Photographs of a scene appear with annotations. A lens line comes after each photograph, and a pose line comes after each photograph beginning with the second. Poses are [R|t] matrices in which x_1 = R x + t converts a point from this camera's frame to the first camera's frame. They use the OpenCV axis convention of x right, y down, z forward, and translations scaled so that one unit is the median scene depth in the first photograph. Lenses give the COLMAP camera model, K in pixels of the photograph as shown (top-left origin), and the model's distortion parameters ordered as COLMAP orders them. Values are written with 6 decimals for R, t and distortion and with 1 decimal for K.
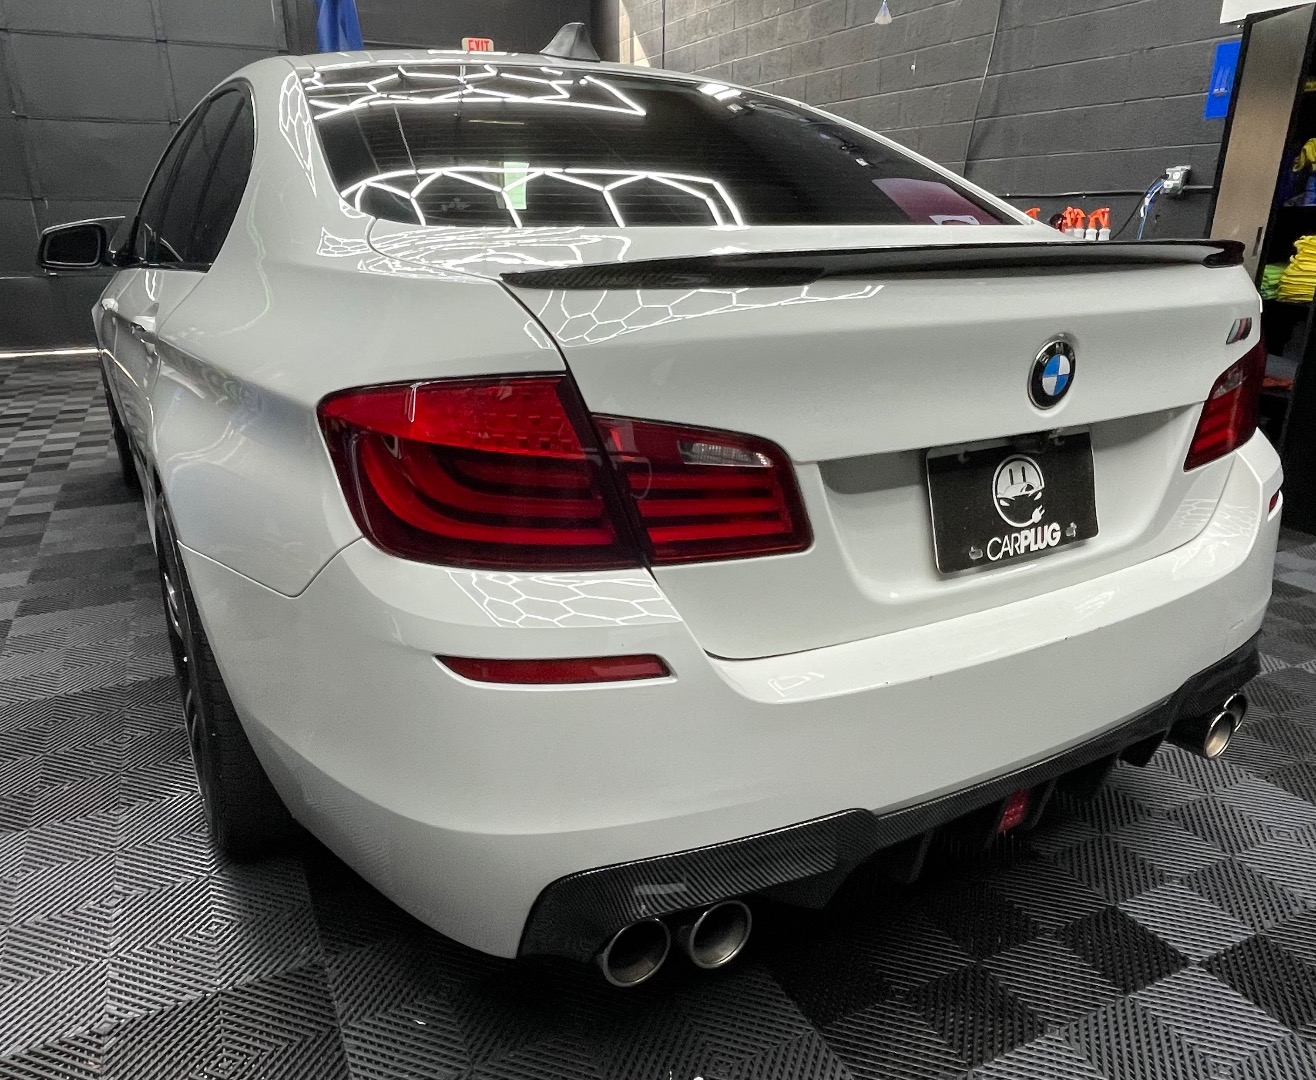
lens RADIAL K [[995.7, 0, 658.0], [0, 995.7, 540.0], [0, 0, 1]] dist [-0.028393, -0.001188]
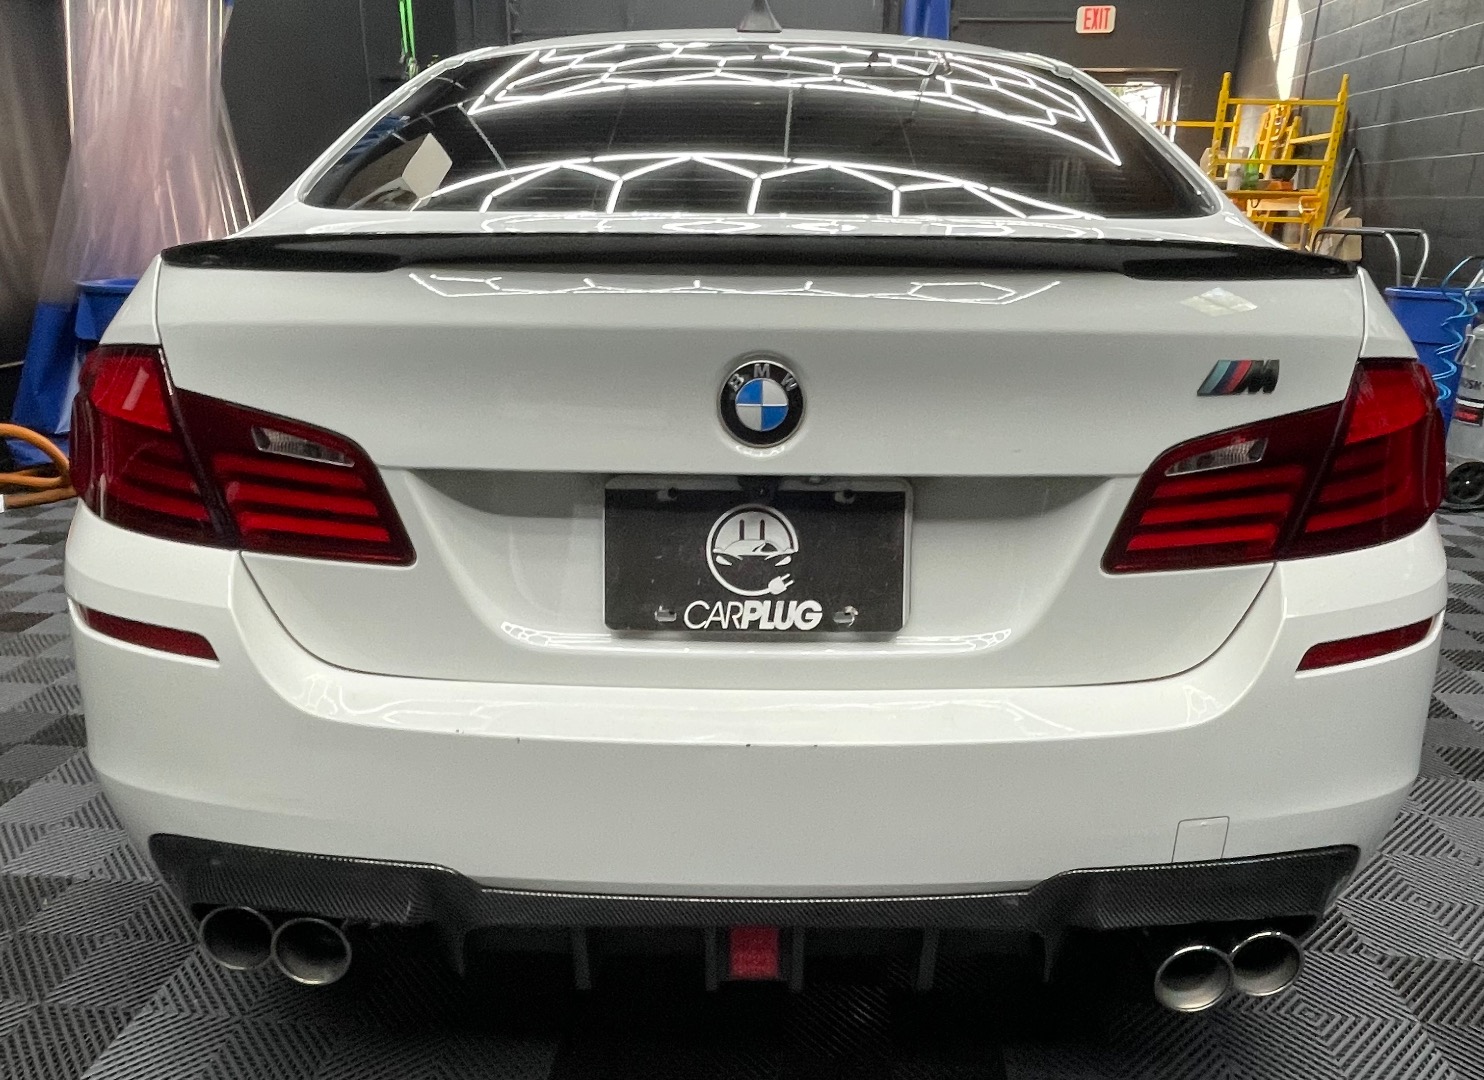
lens RADIAL K [[1096.2, 0, 742.0], [0, 1096.2, 540.0], [0, 0, 1]] dist [-0.003611, 0.004619]
pose [[0.856061, 0.158838, -0.491864, 0.783896], [-0.169980, 0.985195, 0.022308, -0.075100], [0.488126, 0.064511, 0.870386, 0.241479]]
